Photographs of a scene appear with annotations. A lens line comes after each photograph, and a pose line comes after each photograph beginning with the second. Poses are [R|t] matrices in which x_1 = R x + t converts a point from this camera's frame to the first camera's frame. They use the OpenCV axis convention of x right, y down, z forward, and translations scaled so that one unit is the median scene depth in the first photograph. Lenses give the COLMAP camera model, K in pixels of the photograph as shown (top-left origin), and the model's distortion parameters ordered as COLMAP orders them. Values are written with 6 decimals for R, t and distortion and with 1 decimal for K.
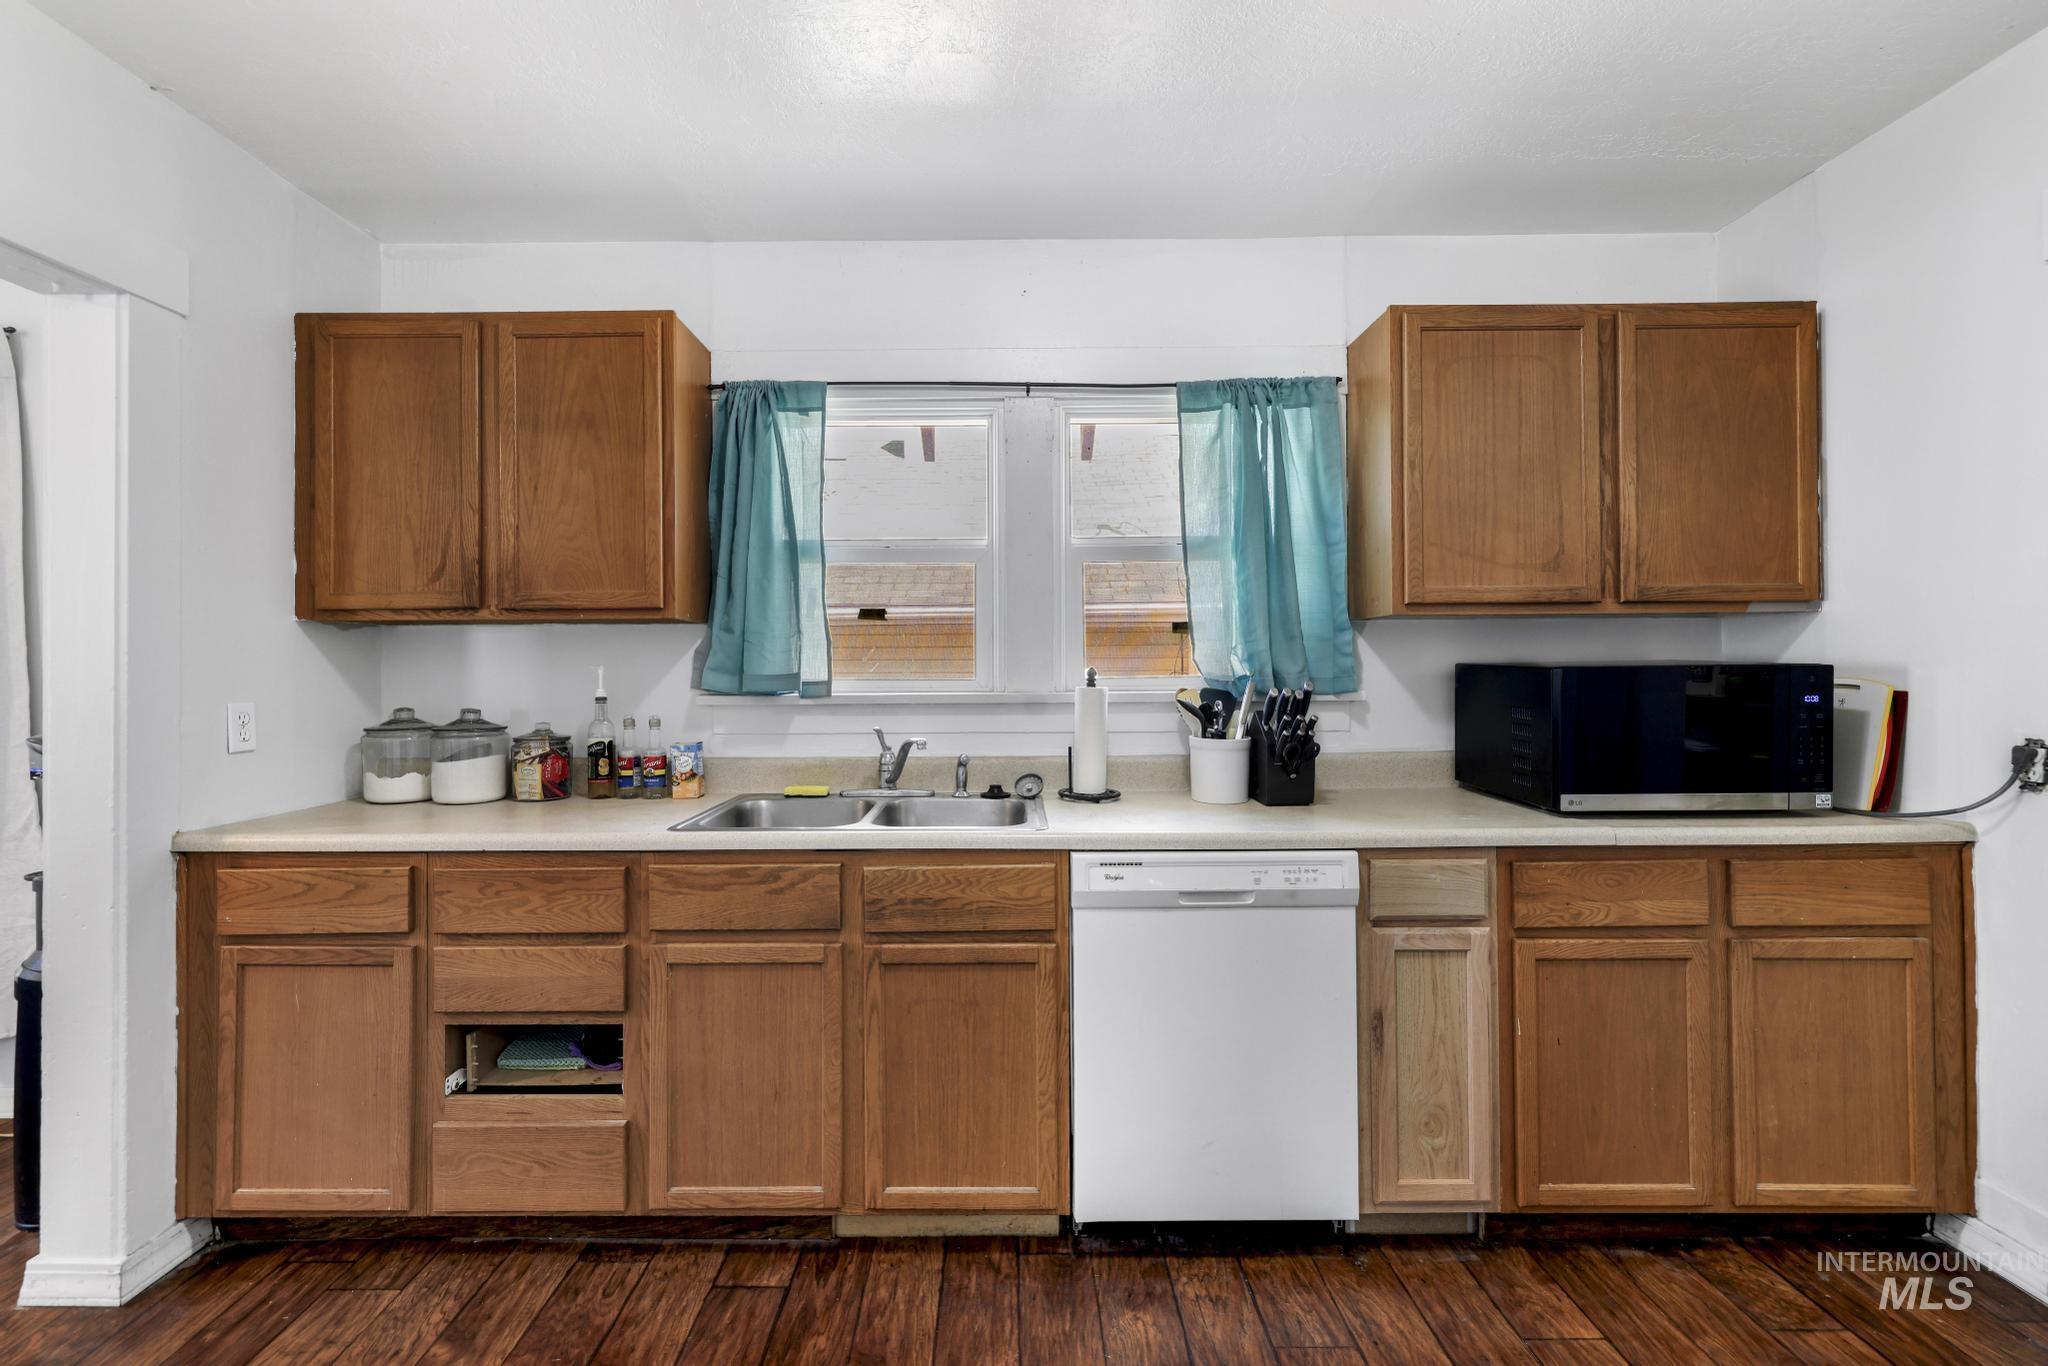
lens RADIAL K [[878.4, 0, 1013.6], [0, 878.4, 677.4], [0, 0, 1]] dist [0.000021, -0.000077]
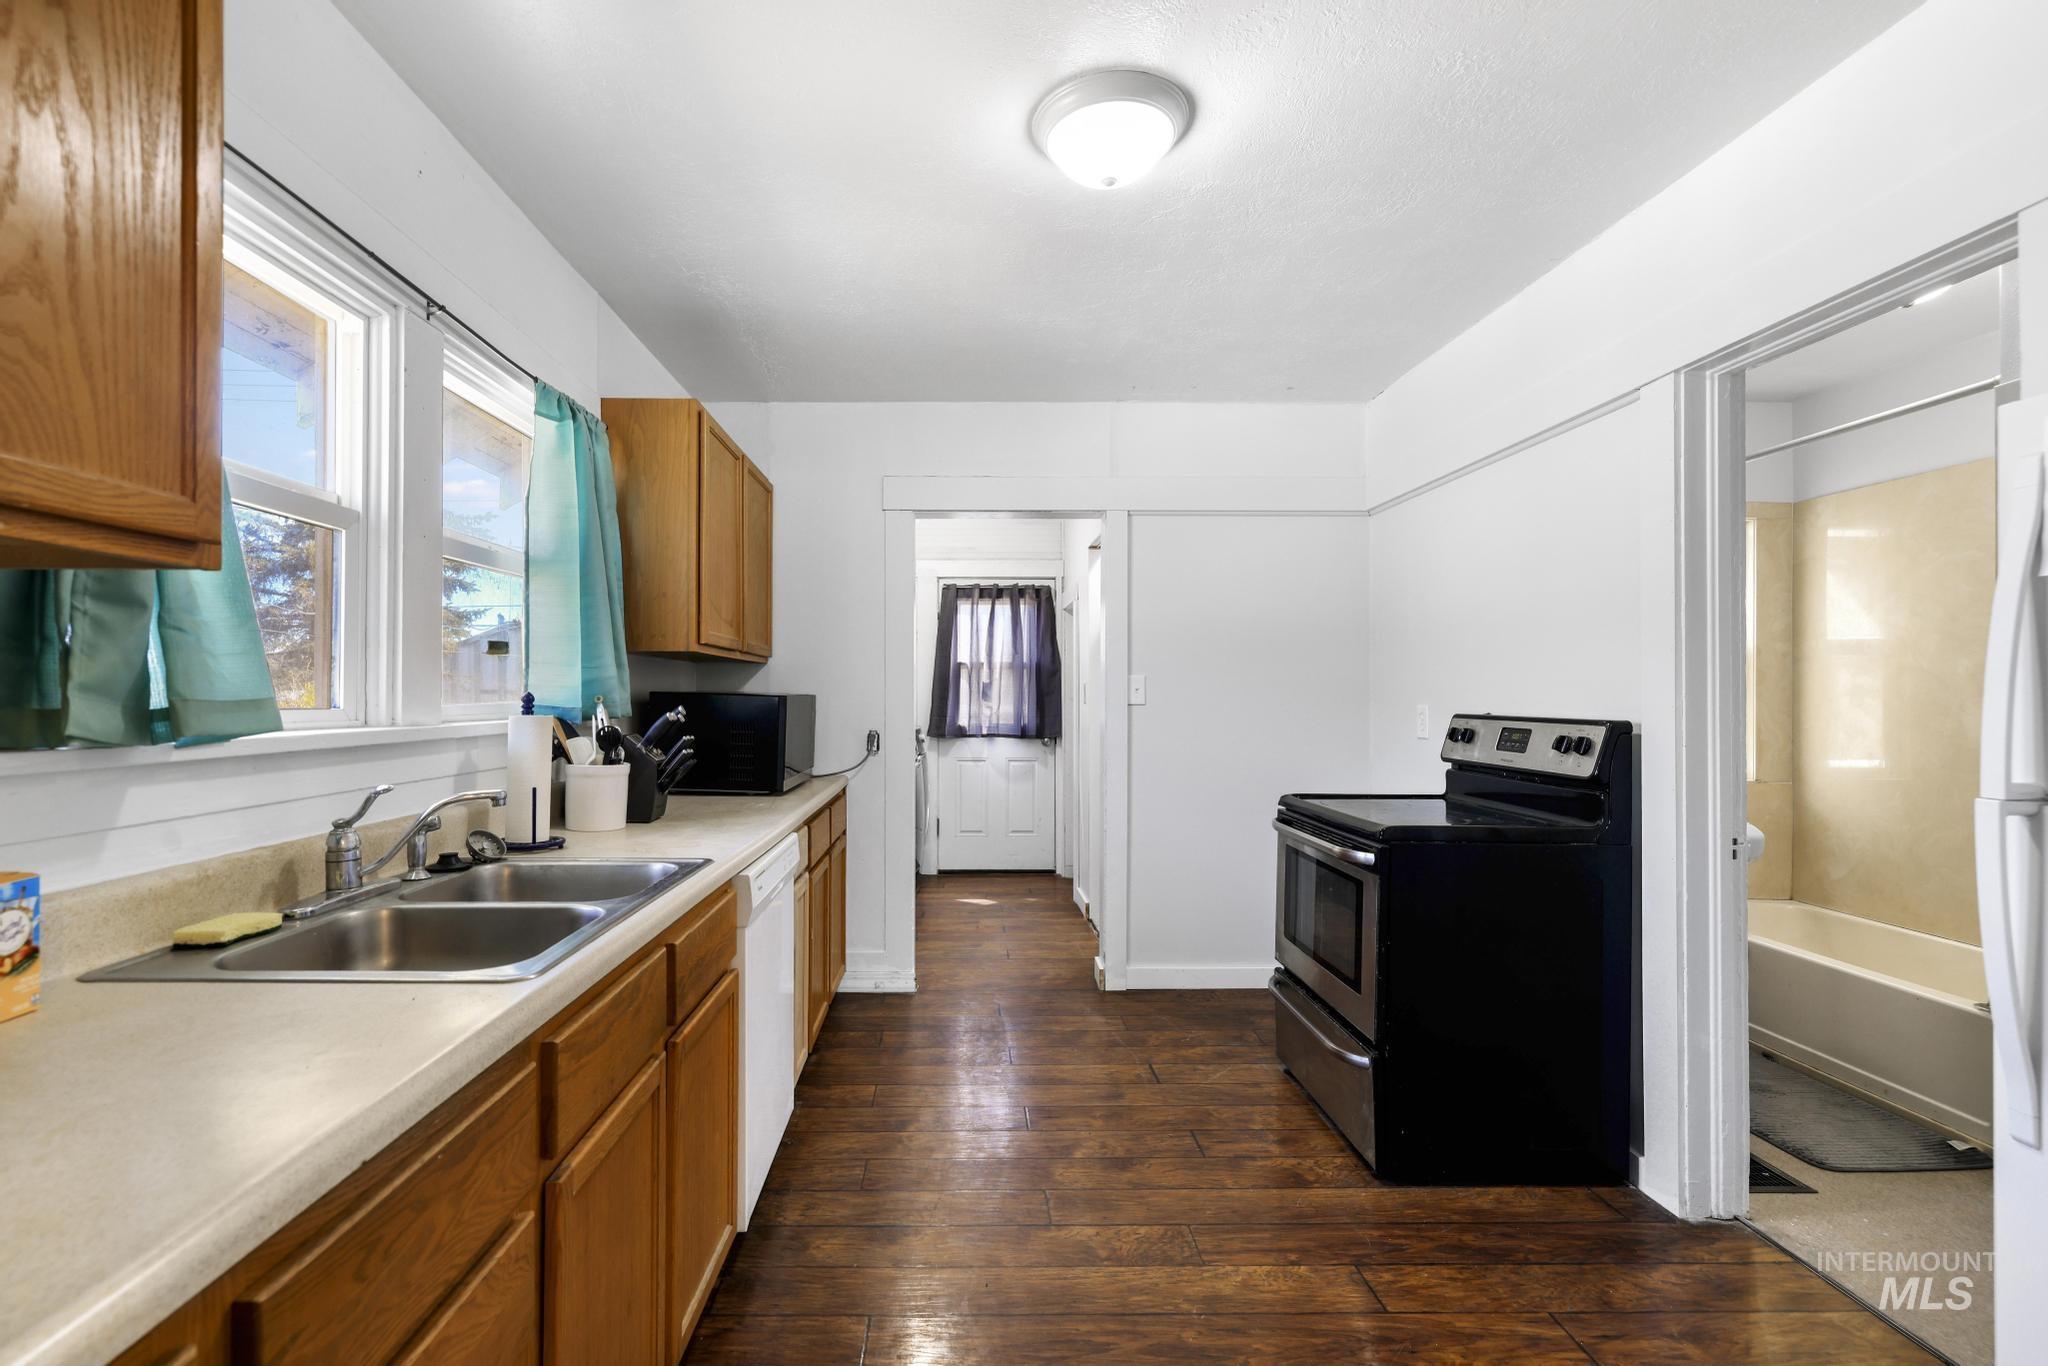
lens RADIAL K [[878.4, 0, 1013.6], [0, 878.4, 677.4], [0, 0, 1]] dist [0.000021, -0.000077]
pose [[-0.061517, 0.030631, 0.997636, -0.849446], [-0.004816, 0.999508, -0.030985, -0.004023], [-0.998094, -0.006711, -0.061340, 0.638002]]
